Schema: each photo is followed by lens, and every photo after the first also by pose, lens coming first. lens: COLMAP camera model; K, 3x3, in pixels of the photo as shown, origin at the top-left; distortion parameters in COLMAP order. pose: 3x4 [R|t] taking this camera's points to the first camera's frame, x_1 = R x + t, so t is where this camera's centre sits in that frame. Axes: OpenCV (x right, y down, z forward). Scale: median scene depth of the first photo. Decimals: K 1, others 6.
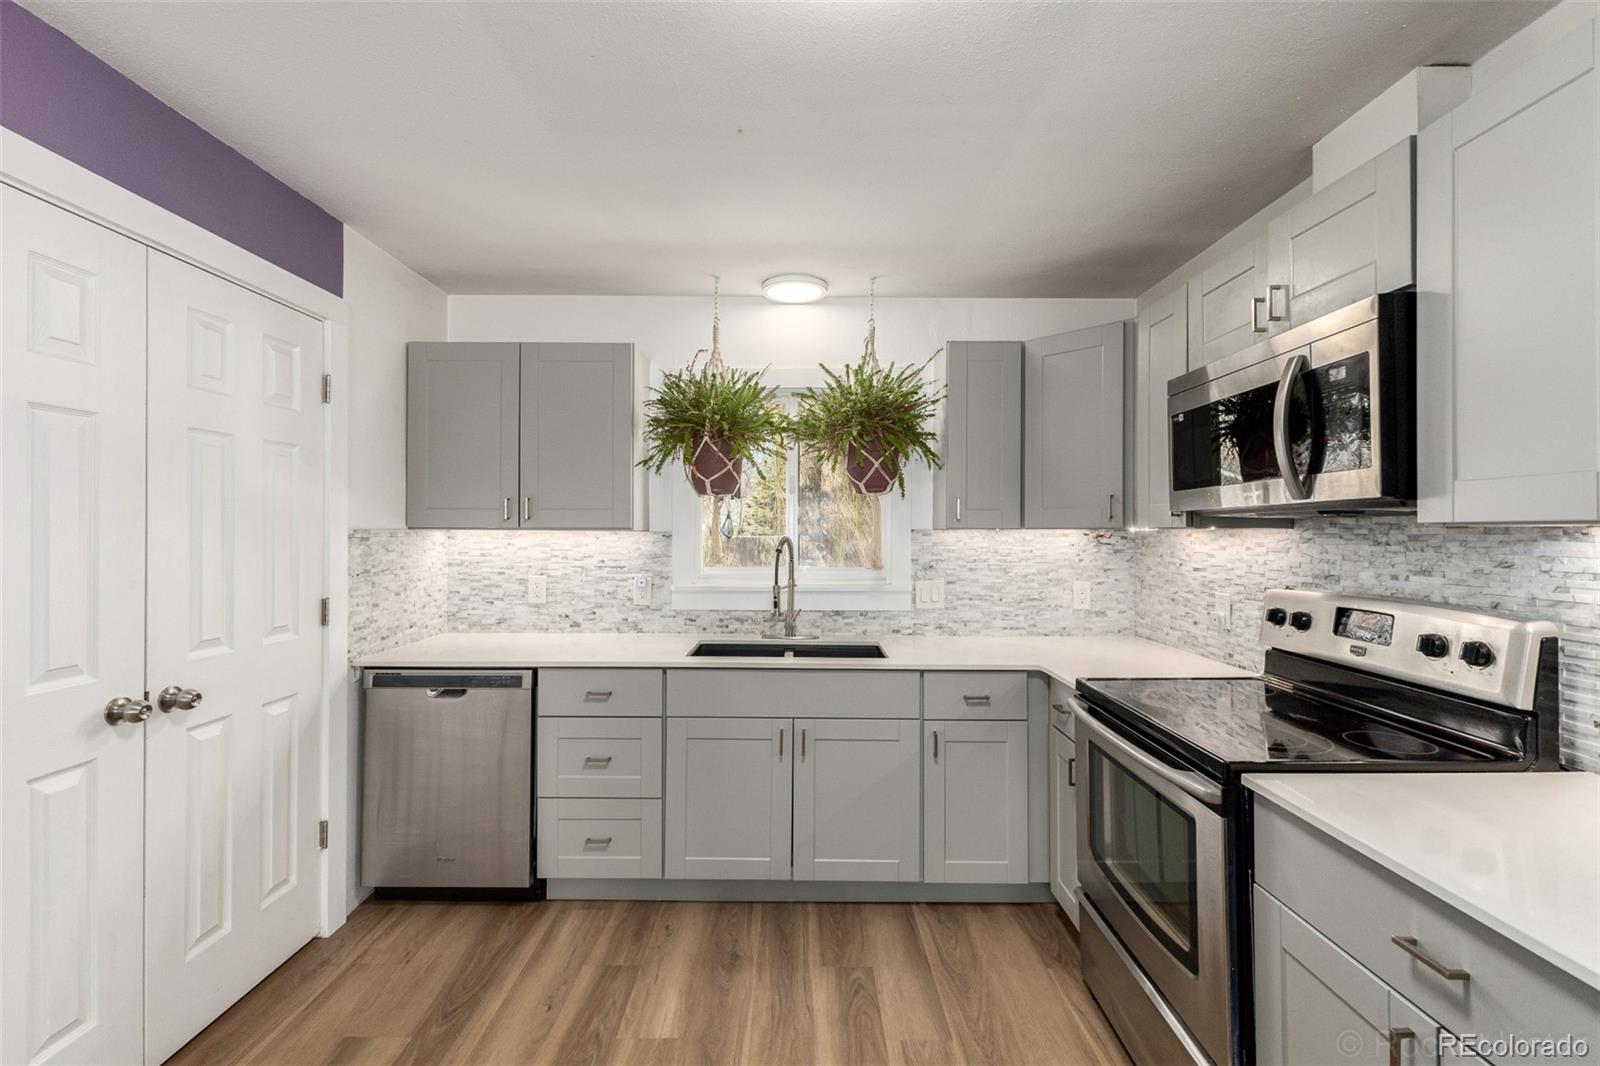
lens RADIAL K [[687.5, 0, 799.9], [0, 687.5, 527.3], [0, 0, 1]] dist [0.003257, -0.000331]
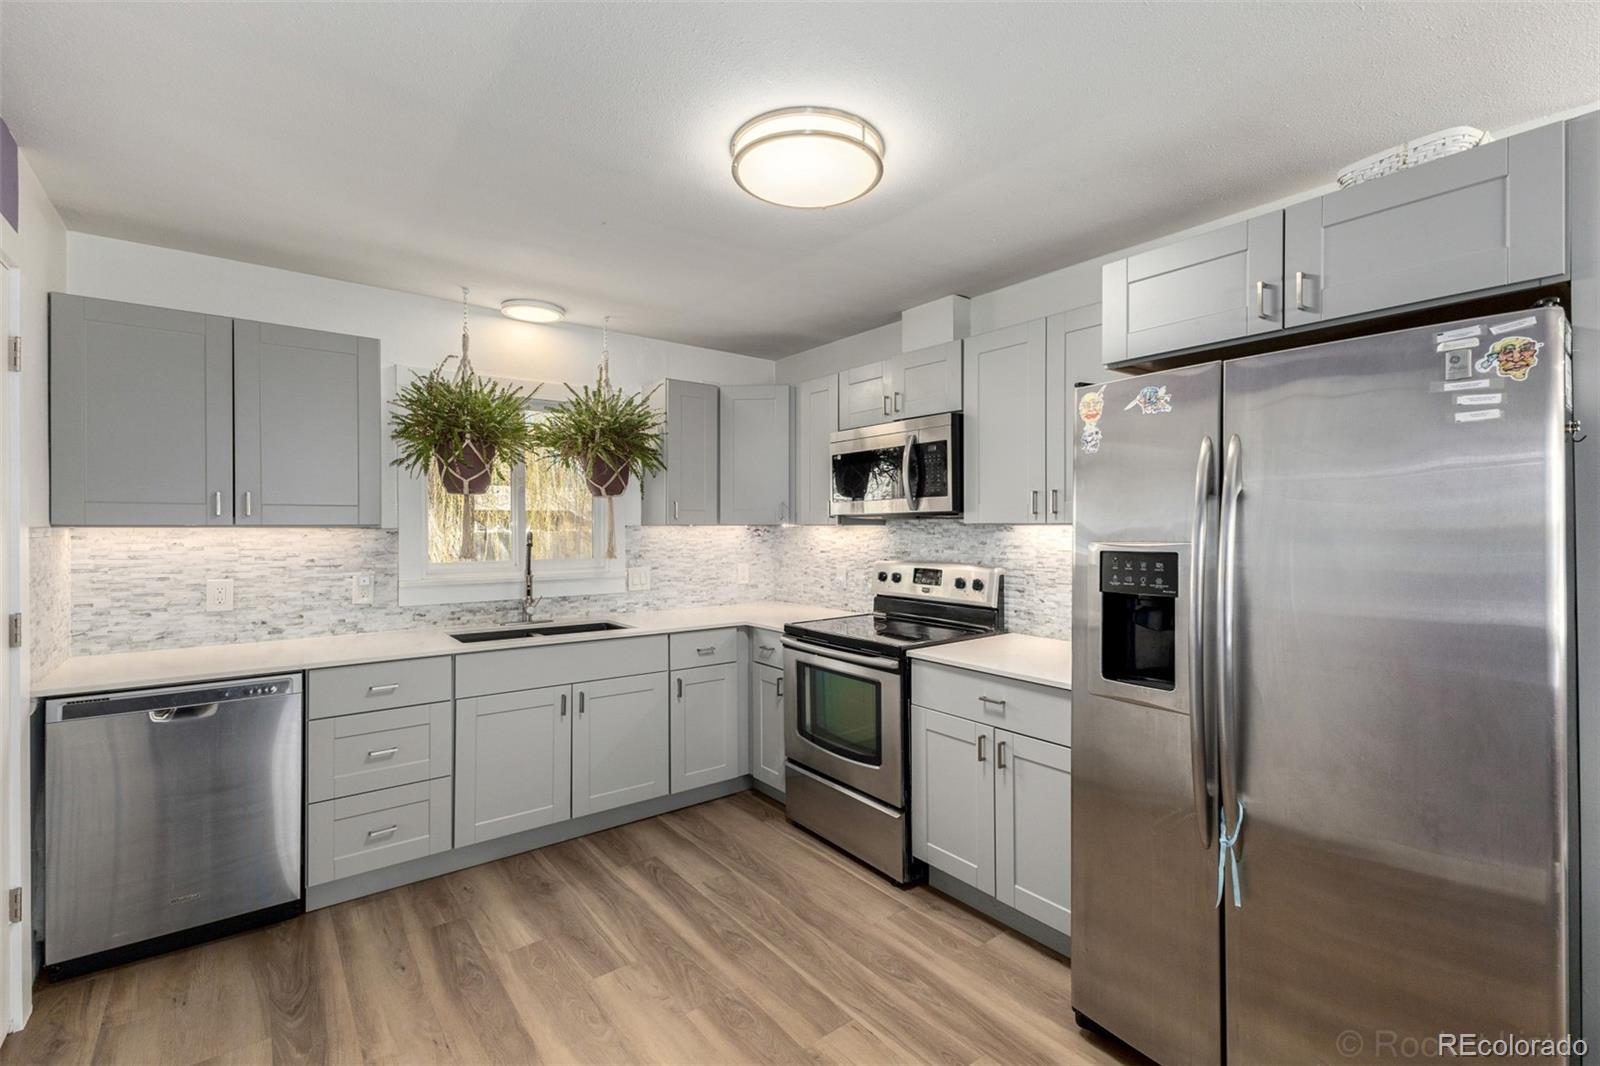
lens RADIAL K [[709.7, 0, 807.7], [0, 709.7, 526.4], [0, 0, 1]] dist [0.021068, -0.008646]
pose [[0.781527, -0.002994, 0.623864, -0.459509], [-0.002249, 0.999968, 0.007617, -0.007198], [-0.623867, -0.007356, 0.781496, -0.223266]]
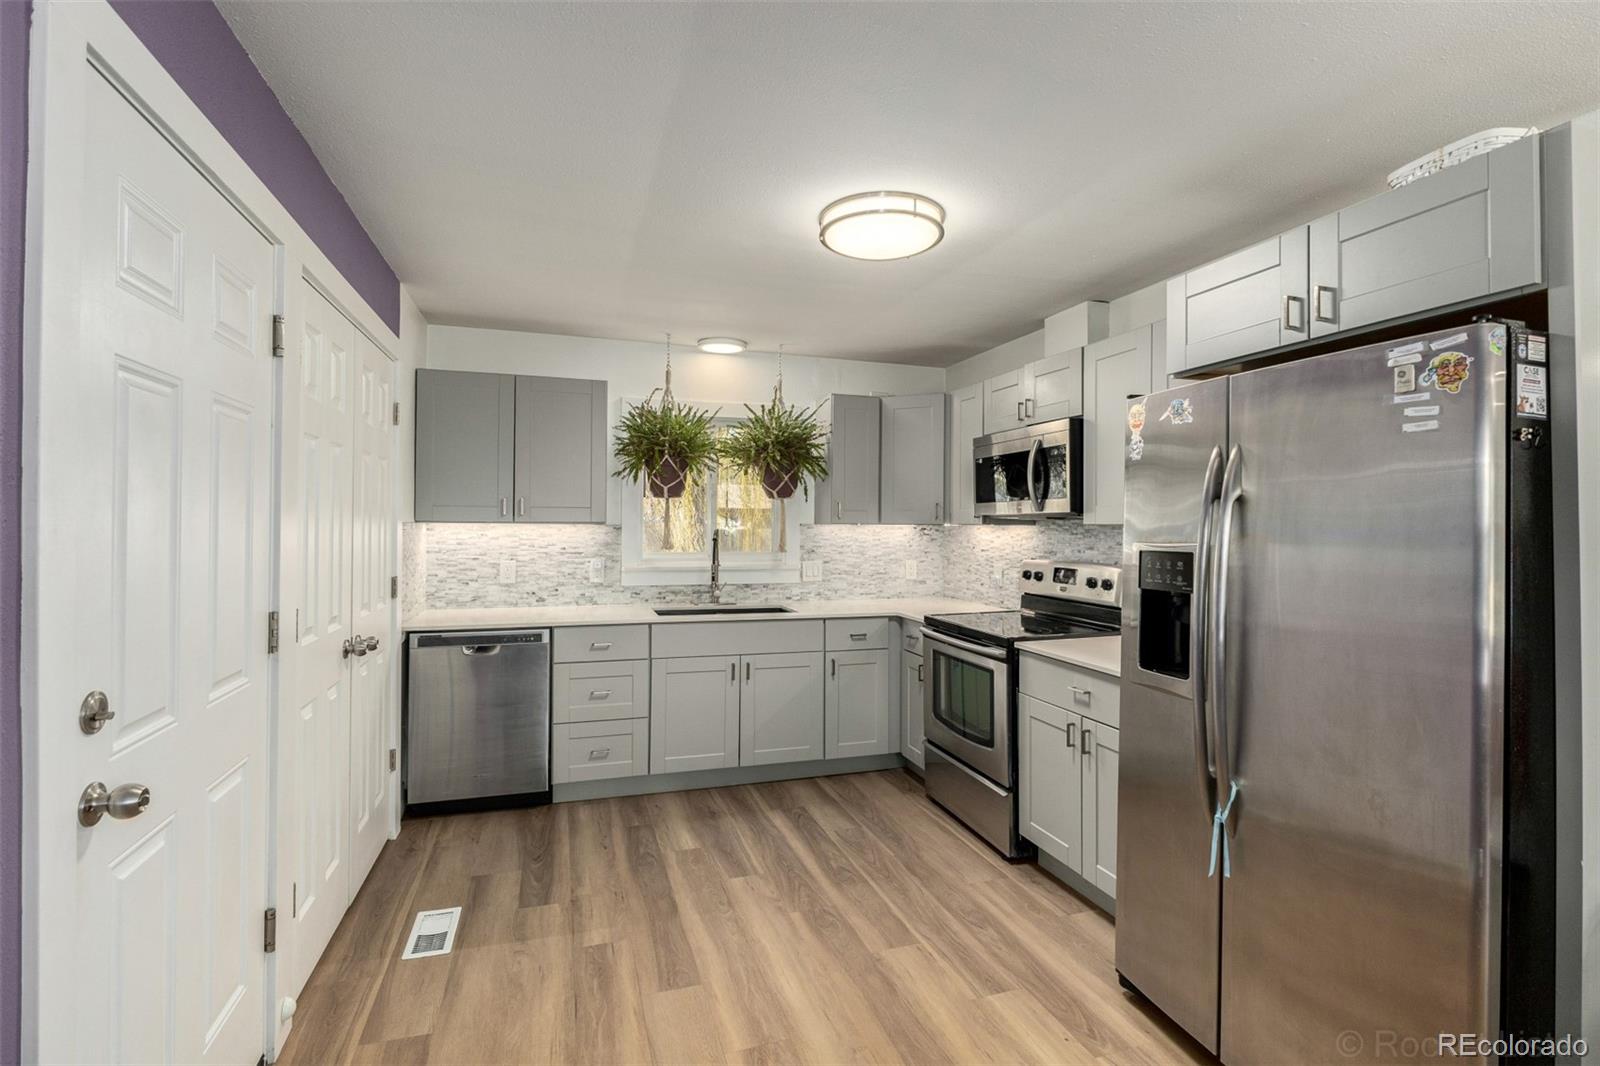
lens RADIAL K [[746.6, 0, 803.3], [0, 746.6, 515.8], [0, 0, 1]] dist [-0.018714, 0.000136]
pose [[0.948417, 0.007598, 0.316936, -0.381203], [-0.007000, 0.999971, -0.003024, -0.010830], [-0.316949, 0.000649, 0.948442, -0.524764]]
